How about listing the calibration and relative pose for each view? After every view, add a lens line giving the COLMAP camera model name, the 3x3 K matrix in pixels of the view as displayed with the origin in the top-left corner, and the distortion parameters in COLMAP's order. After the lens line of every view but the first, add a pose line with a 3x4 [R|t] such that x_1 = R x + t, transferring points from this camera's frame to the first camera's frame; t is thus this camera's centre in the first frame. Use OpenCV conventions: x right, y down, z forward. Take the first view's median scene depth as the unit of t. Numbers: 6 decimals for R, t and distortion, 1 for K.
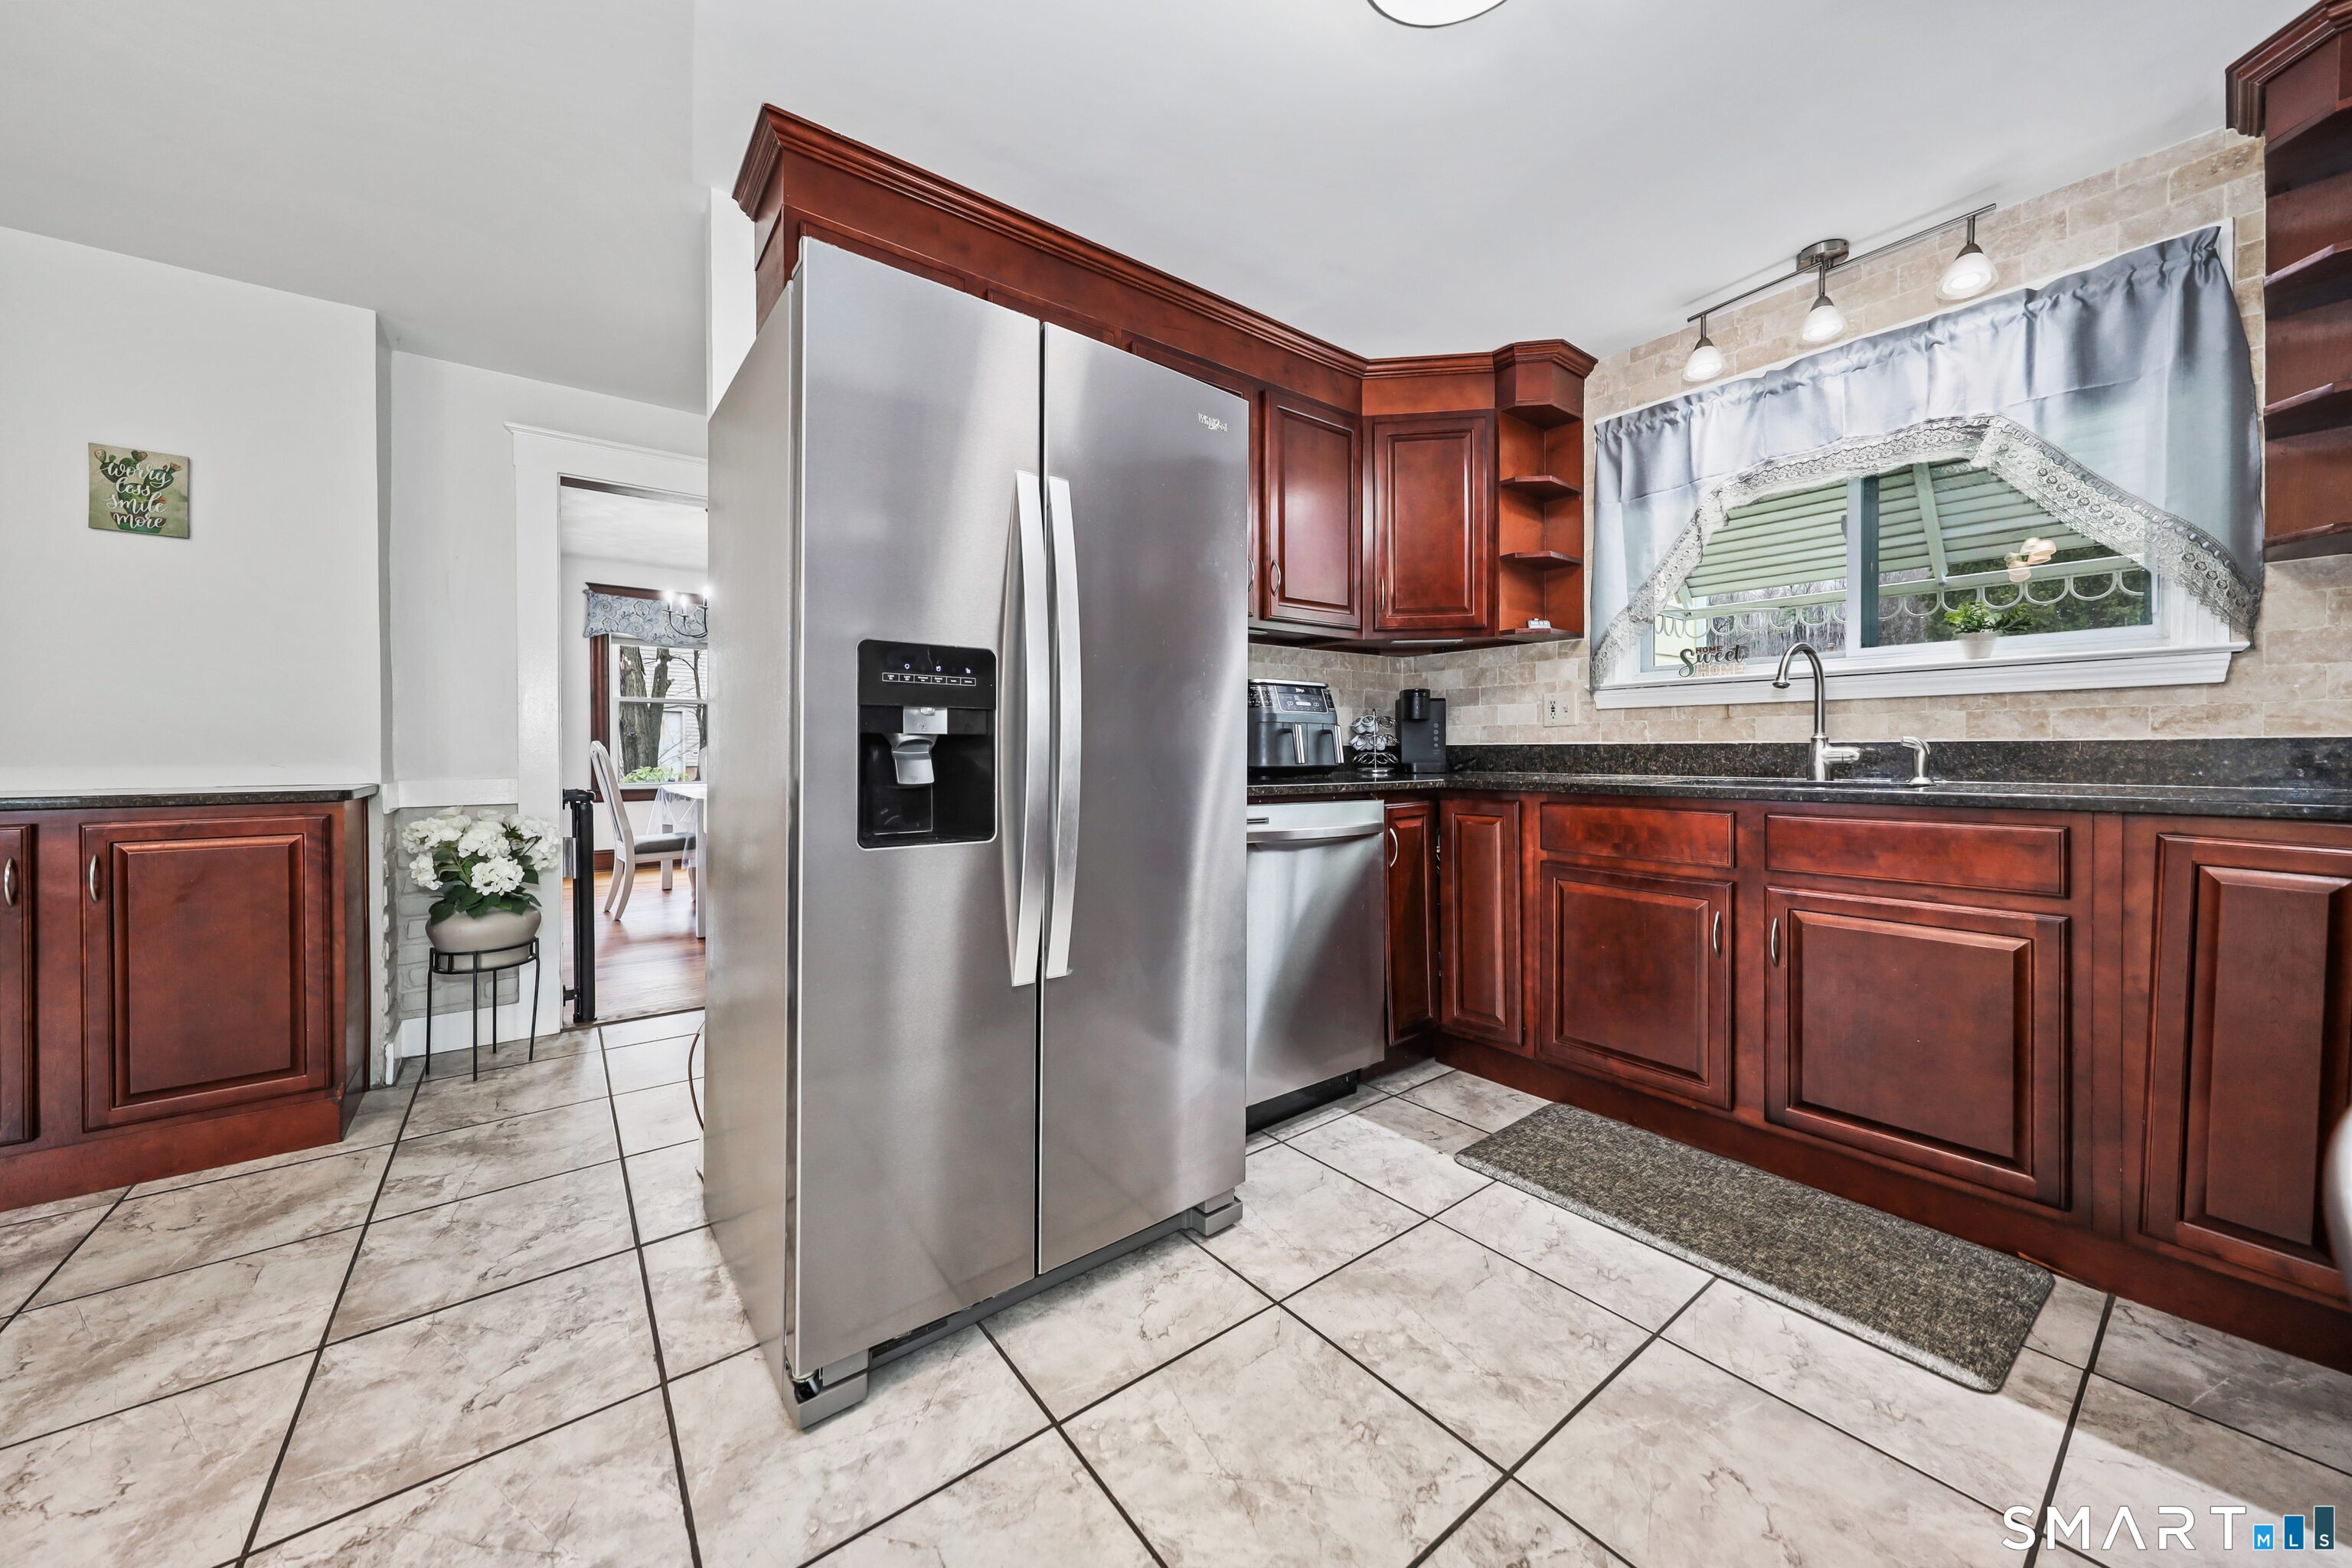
lens RADIAL K [[831.7, 0, 1176.6], [0, 831.7, 759.0], [0, 0, 1]] dist [-0.002298, 0.001047]
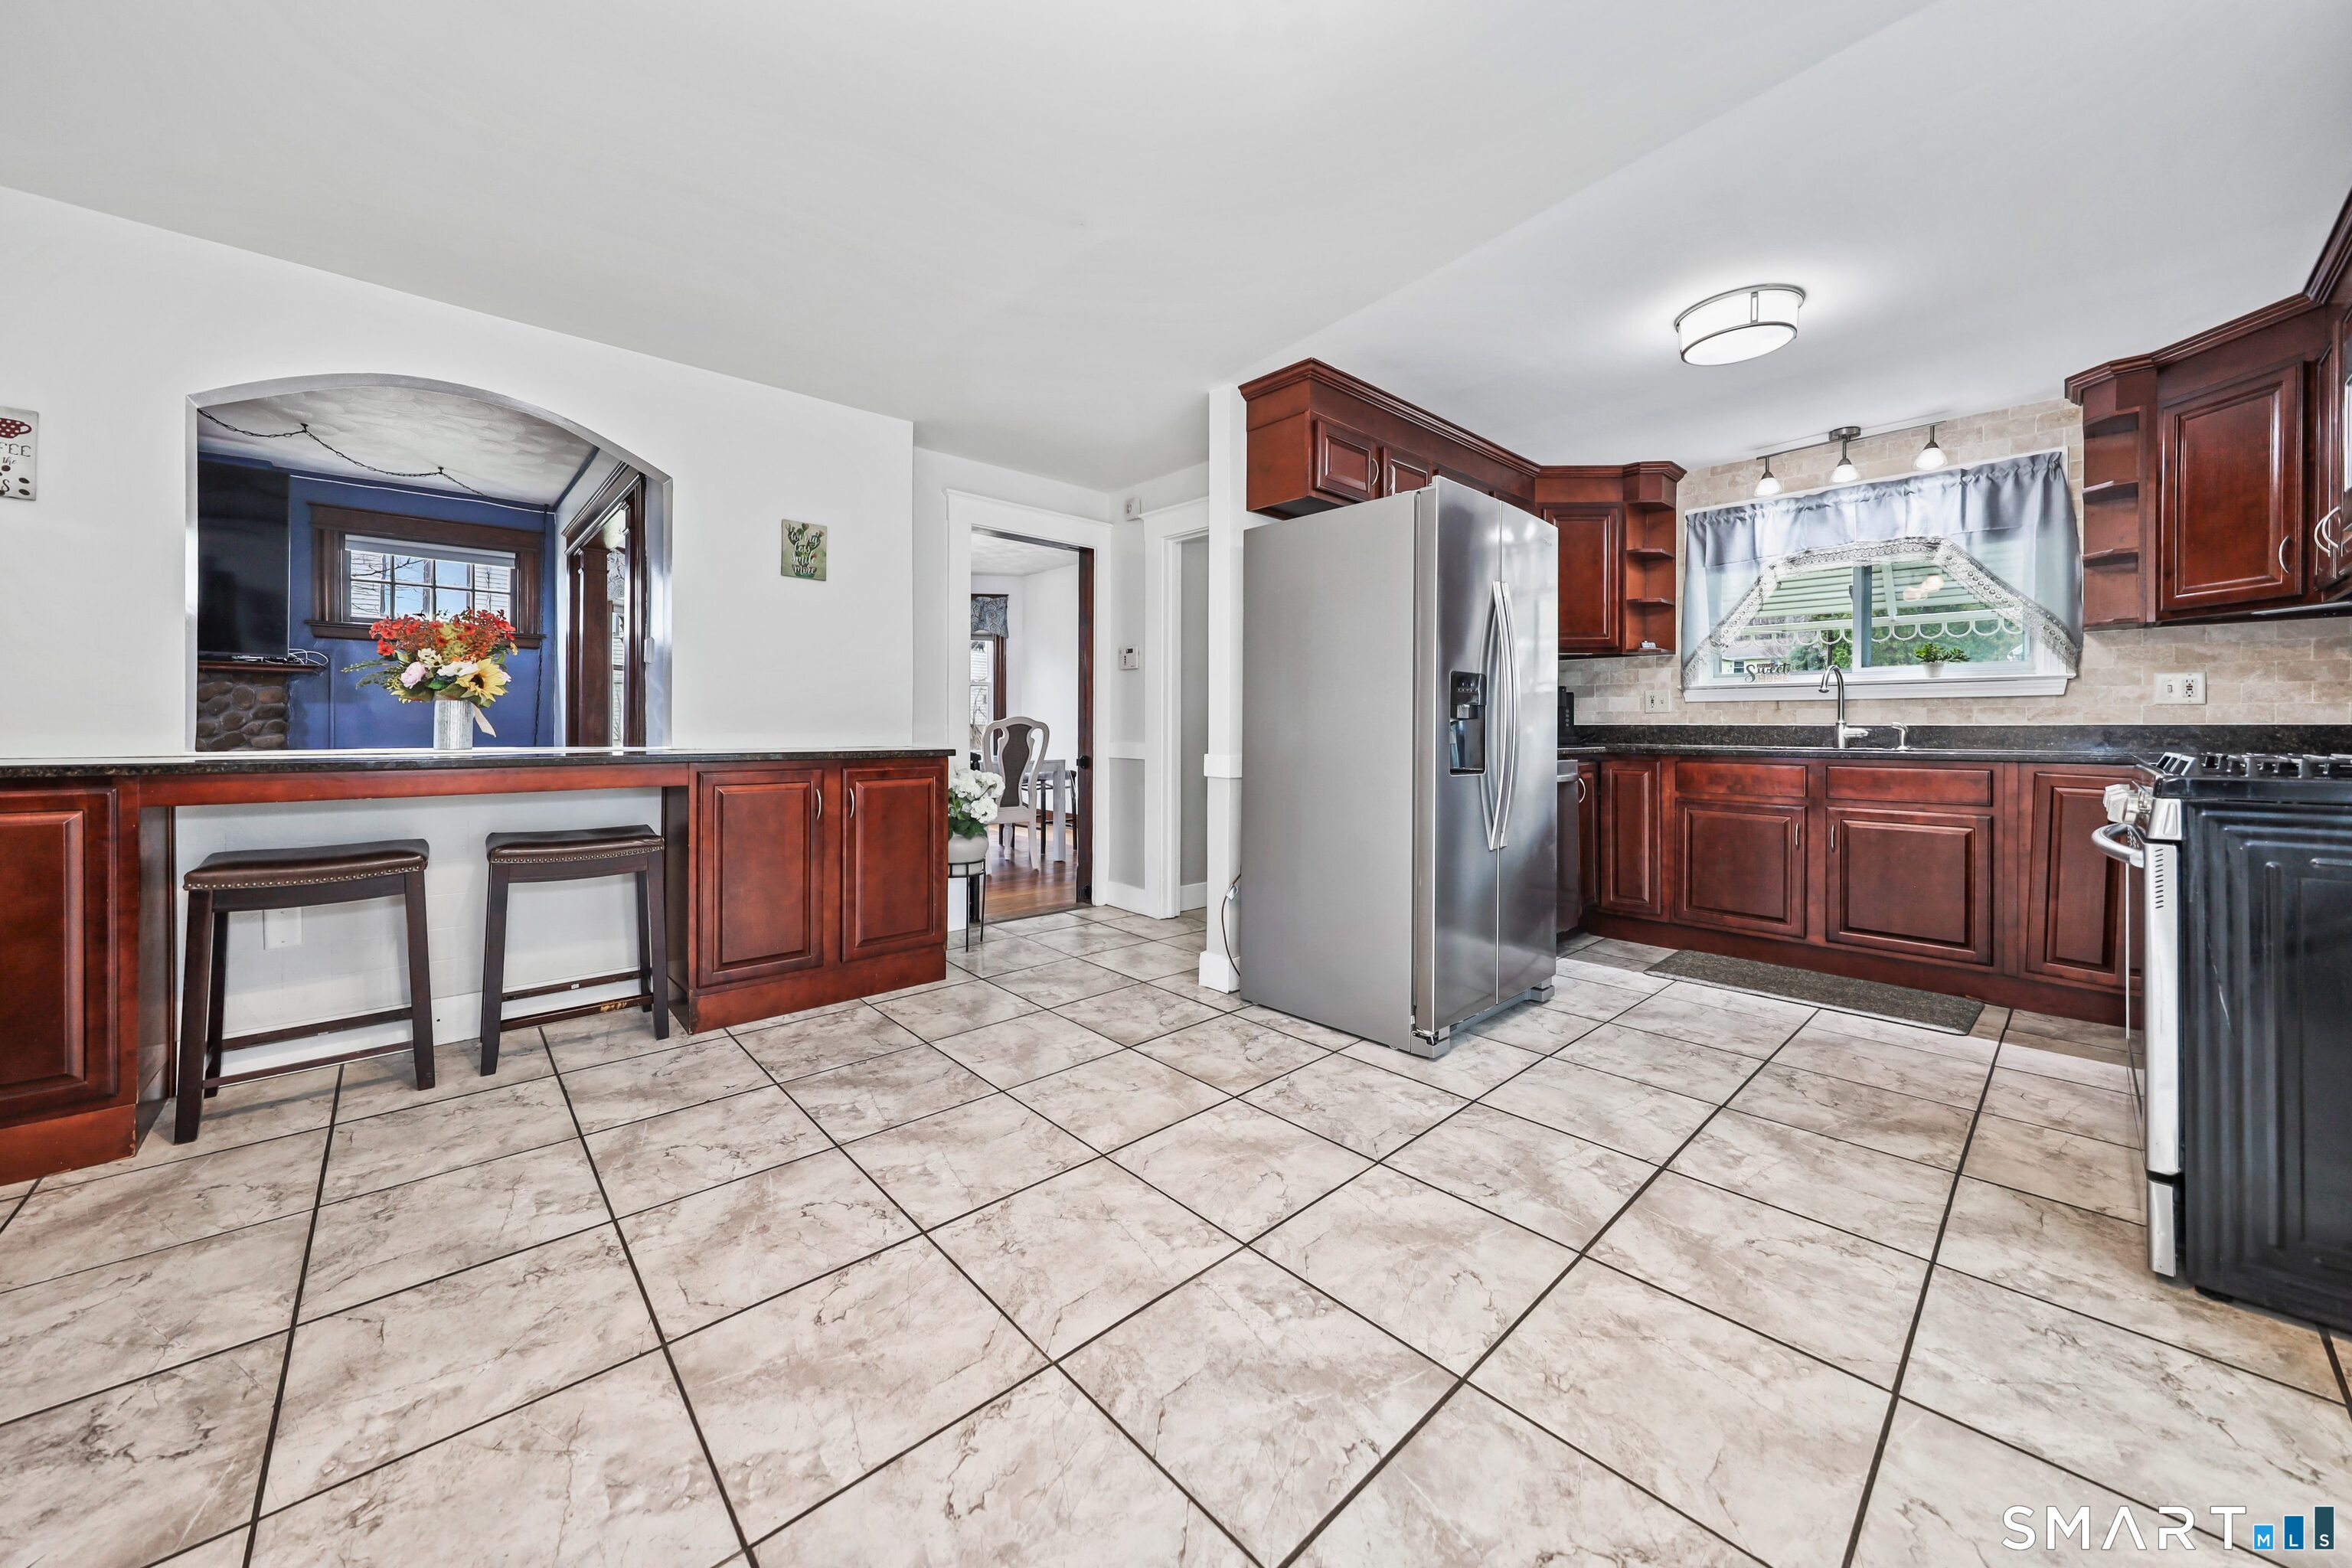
lens RADIAL K [[831.7, 0, 1168.6], [0, 831.7, 729.4], [0, 0, 1]] dist [-0.002298, 0.001047]
pose [[0.996719, 0.007067, 0.080625, -0.744428], [-0.006640, 0.999963, -0.005555, 0.007083], [-0.080661, 0.005001, 0.996729, -0.580844]]
